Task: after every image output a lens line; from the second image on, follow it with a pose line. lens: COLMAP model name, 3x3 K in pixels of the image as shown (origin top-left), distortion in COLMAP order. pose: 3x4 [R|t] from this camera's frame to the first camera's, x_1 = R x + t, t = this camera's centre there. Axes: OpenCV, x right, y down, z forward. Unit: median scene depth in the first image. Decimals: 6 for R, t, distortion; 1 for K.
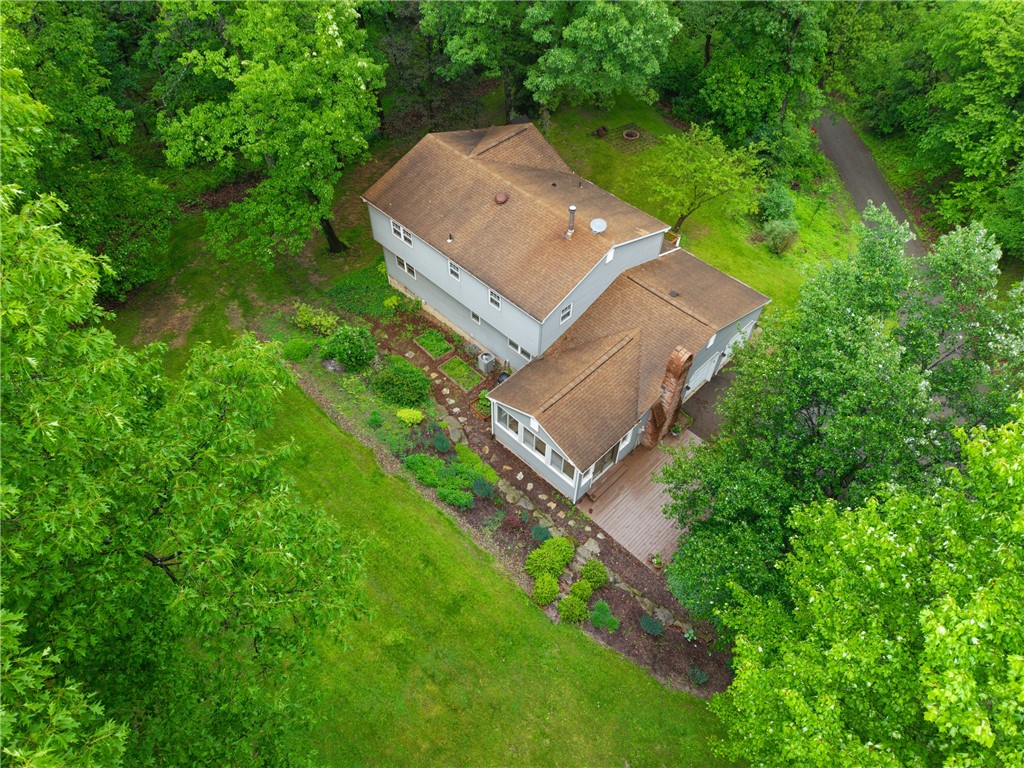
lens RADIAL K [[704.1, 0, 512.0], [0, 704.1, 384.0], [0, 0, 1]] dist [0.167209, -0.000292]
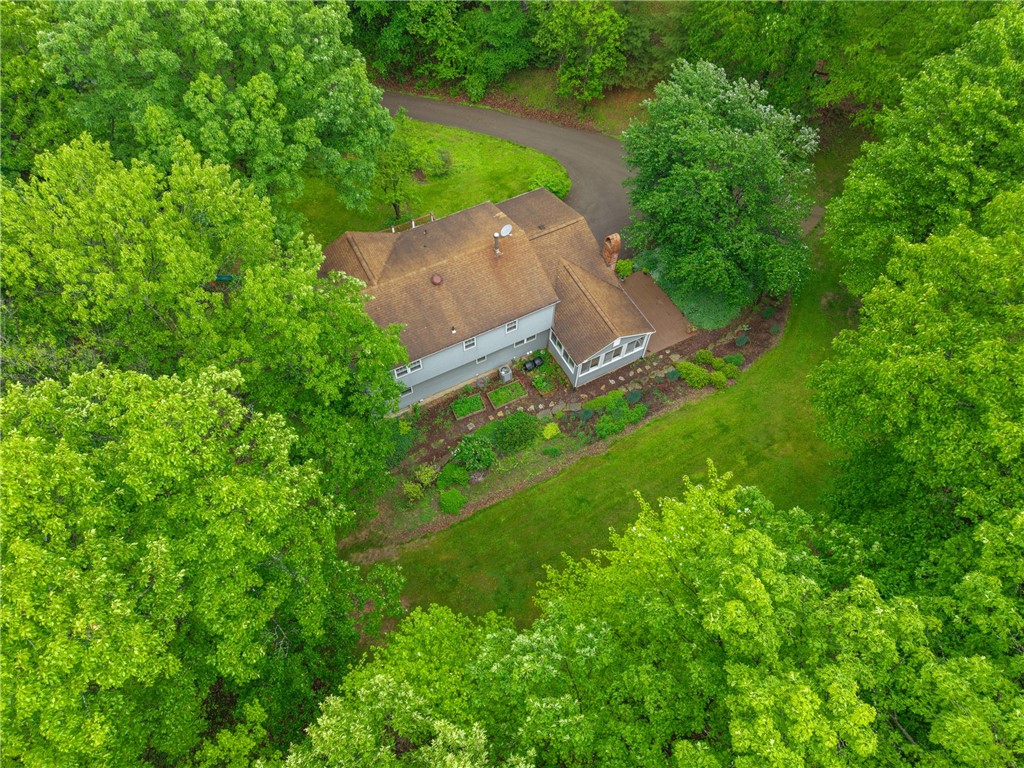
lens RADIAL K [[704.1, 0, 512.0], [0, 704.1, 384.0], [0, 0, 1]] dist [0.167209, -0.000292]
pose [[0.303642, -0.812330, 0.497916, -0.752555], [0.732778, 0.533111, 0.422881, -0.608510], [-0.608964, 0.236458, 0.757133, 0.049232]]
